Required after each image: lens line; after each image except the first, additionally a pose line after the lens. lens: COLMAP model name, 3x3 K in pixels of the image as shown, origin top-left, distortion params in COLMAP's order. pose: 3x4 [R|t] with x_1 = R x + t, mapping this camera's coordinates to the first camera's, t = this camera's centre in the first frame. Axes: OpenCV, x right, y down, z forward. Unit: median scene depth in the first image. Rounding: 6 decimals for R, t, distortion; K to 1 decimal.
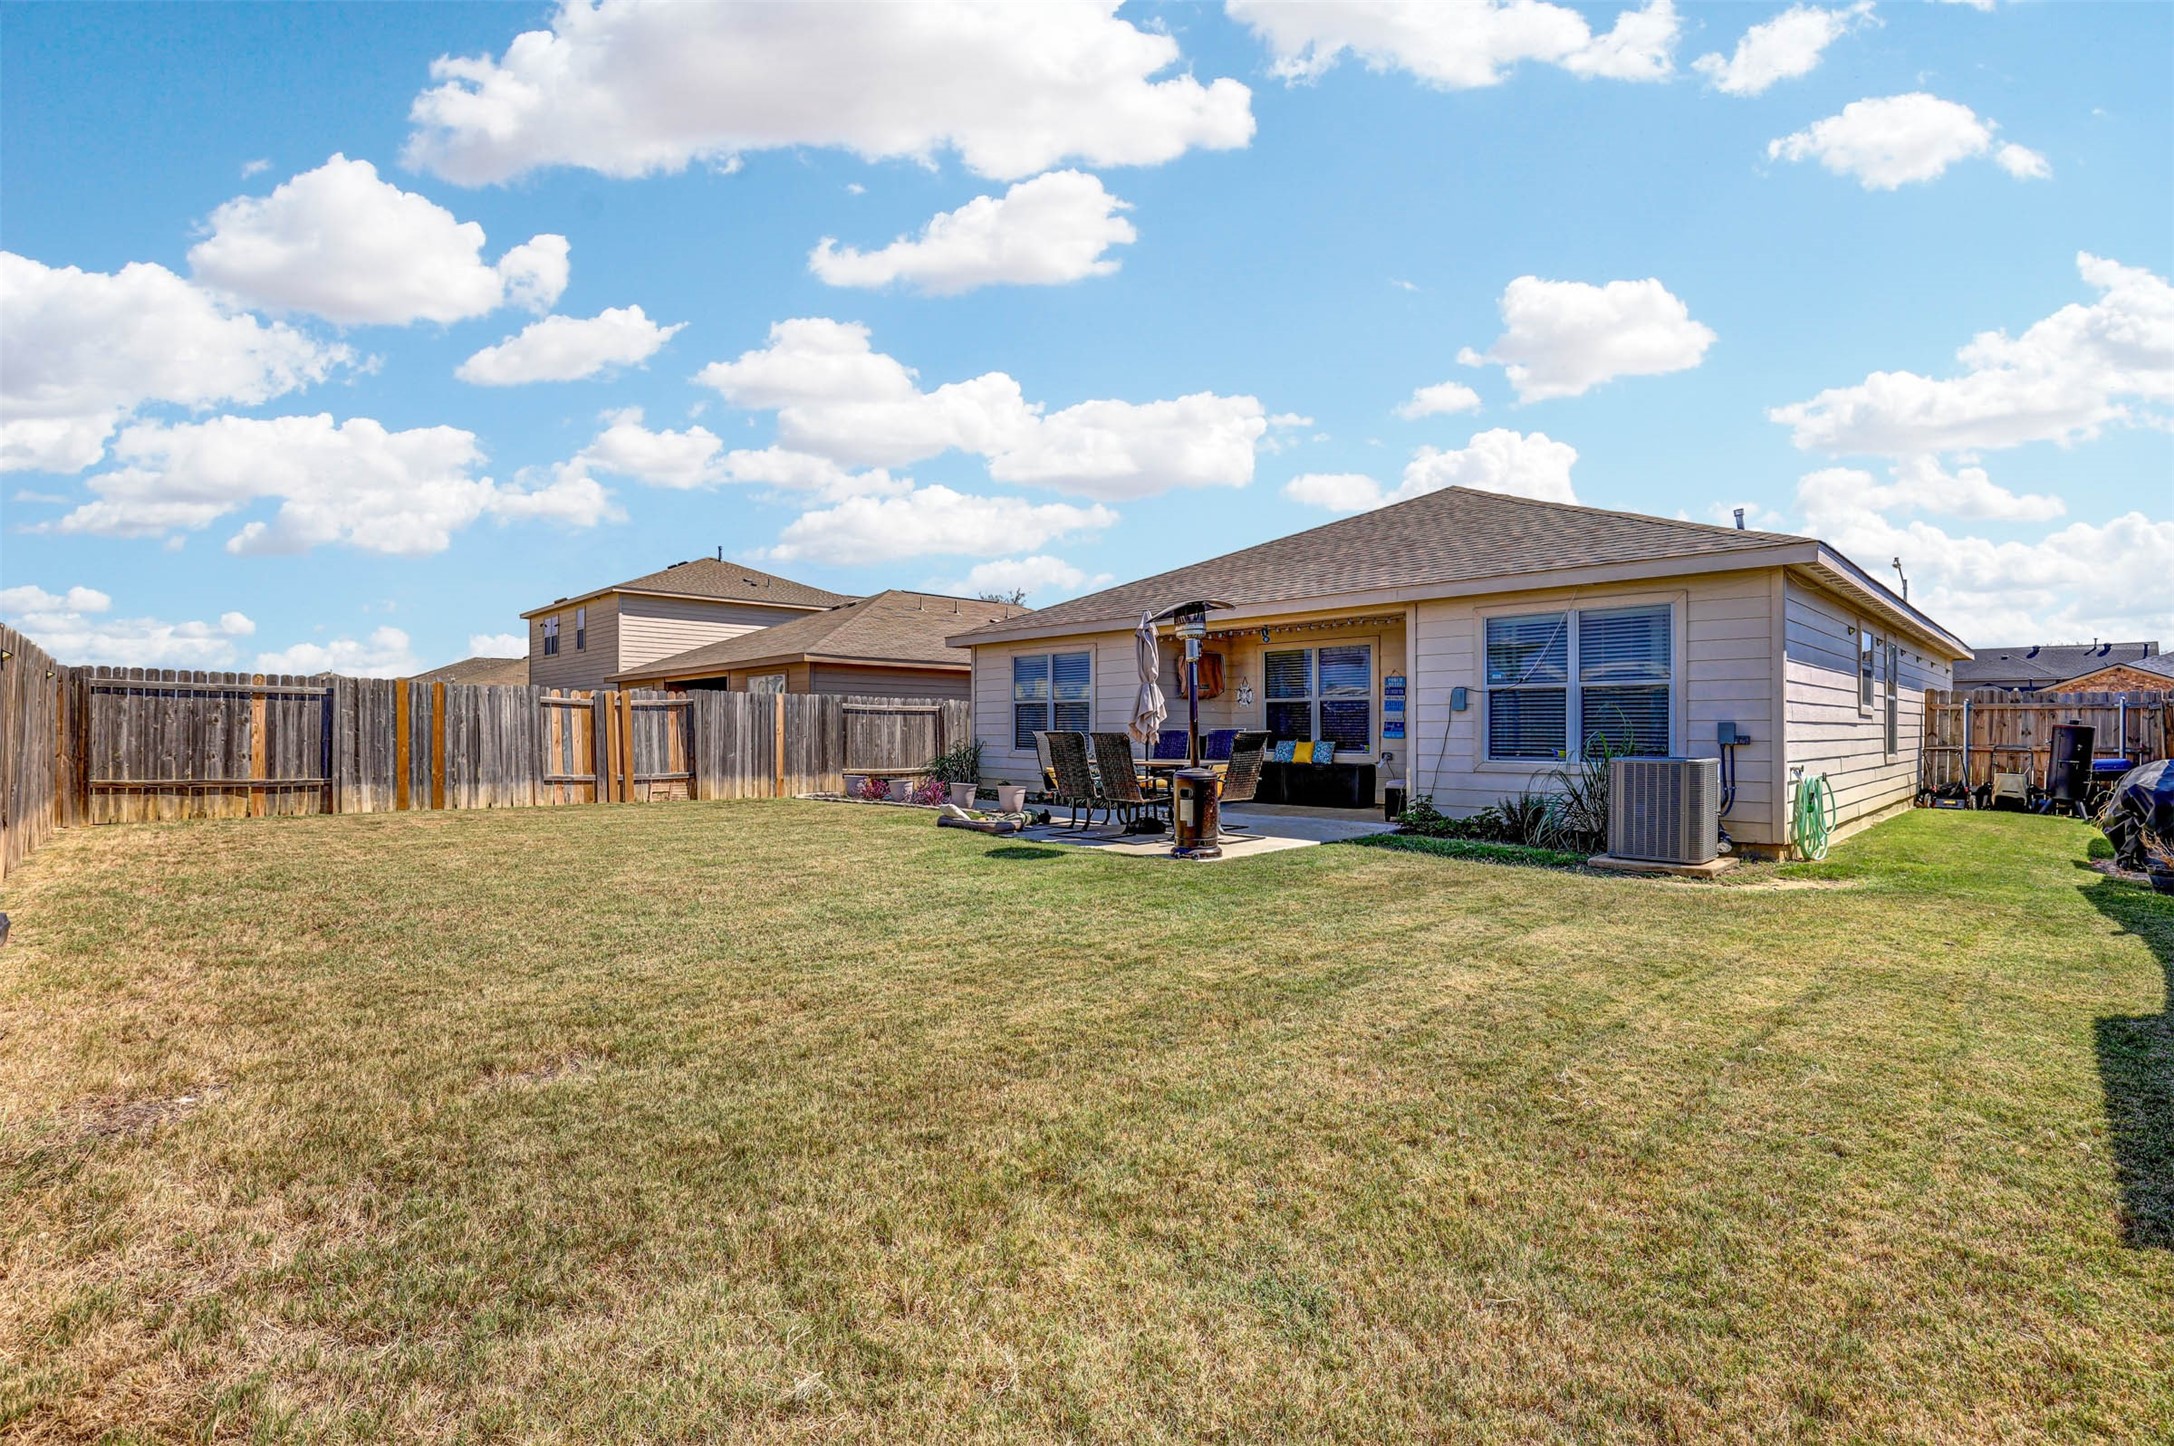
lens RADIAL K [[1013.3, 0, 1082.6], [0, 1013.3, 732.3], [0, 0, 1]] dist [-0.013817, 0.000303]
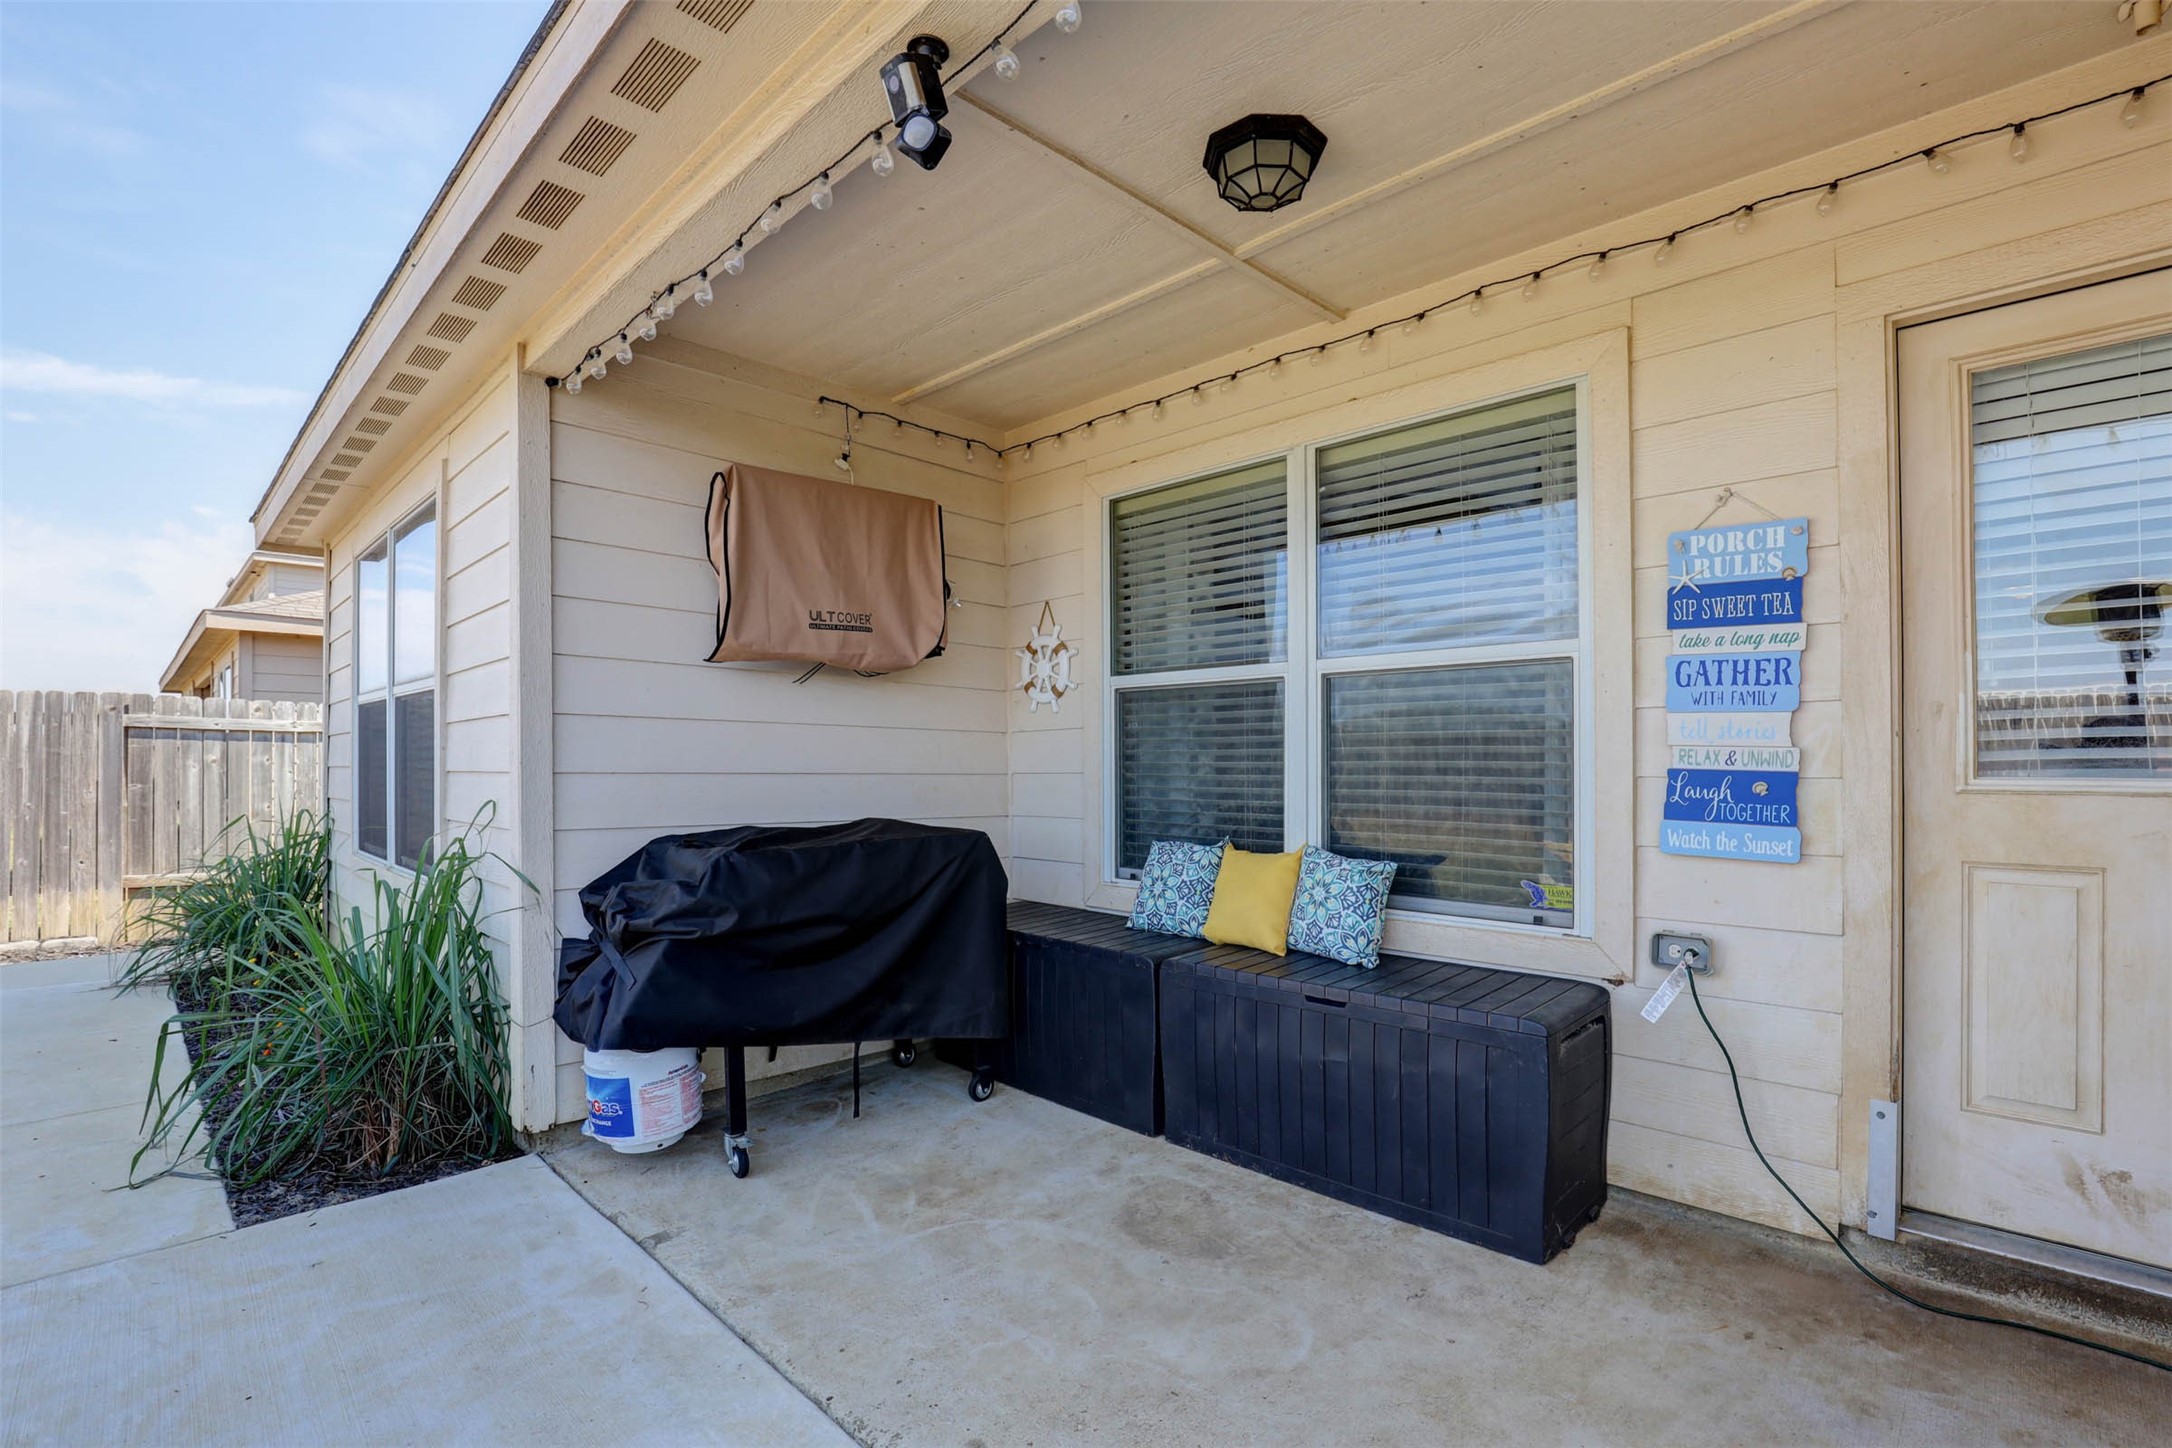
lens RADIAL K [[1012.3, 0, 1096.0], [0, 1012.3, 758.7], [0, 0, 1]] dist [-0.013817, 0.000303]
pose [[0.999710, -0.000072, 0.024089, 0.178035], [0.000185, 0.999989, -0.004708, -0.011070], [-0.024089, 0.004711, 0.999699, 0.773133]]
